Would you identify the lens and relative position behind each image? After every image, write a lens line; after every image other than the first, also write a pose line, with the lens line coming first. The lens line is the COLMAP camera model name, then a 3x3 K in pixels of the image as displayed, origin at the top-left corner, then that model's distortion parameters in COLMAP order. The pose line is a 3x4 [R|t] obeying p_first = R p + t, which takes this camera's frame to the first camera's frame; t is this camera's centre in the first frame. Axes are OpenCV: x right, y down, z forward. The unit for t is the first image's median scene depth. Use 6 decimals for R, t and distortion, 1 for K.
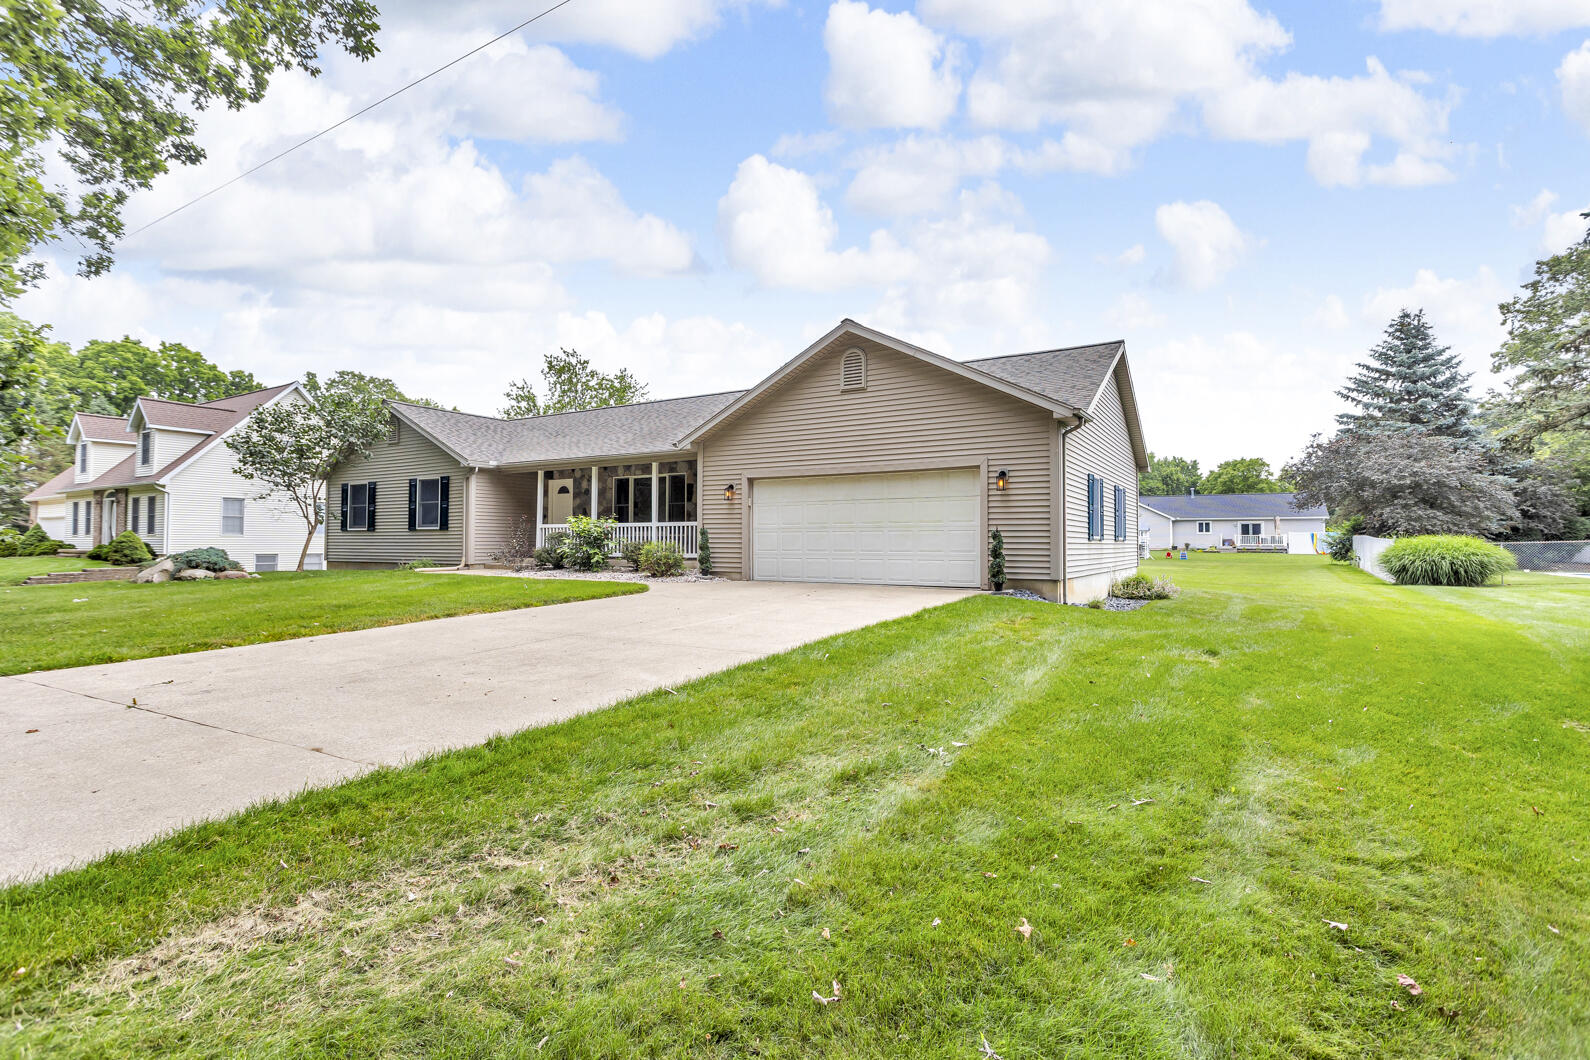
lens RADIAL K [[758.3, 0, 799.6], [0, 758.3, 531.2], [0, 0, 1]] dist [-0.001876, -0.000377]
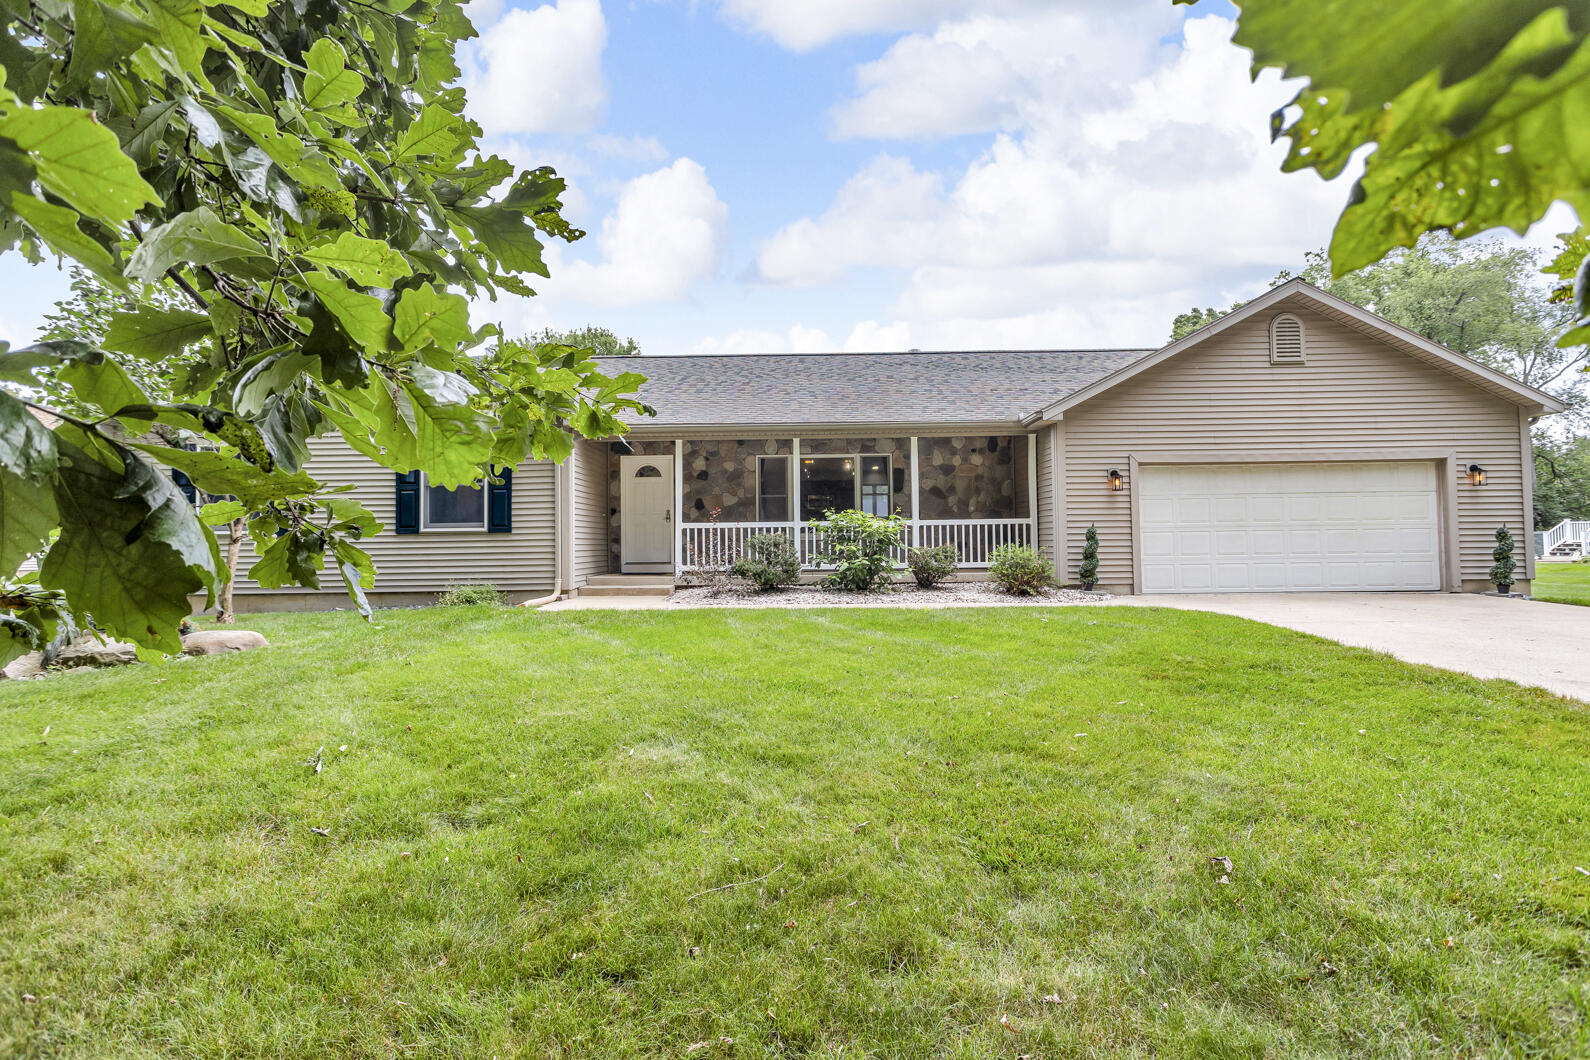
lens RADIAL K [[758.3, 0, 794.5], [0, 758.3, 528.3], [0, 0, 1]] dist [-0.001876, -0.000377]
pose [[0.855056, -0.002144, 0.518531, -0.682246], [0.005638, 0.999971, -0.005163, -0.000854], [-0.518505, 0.007338, 0.855043, 0.460791]]
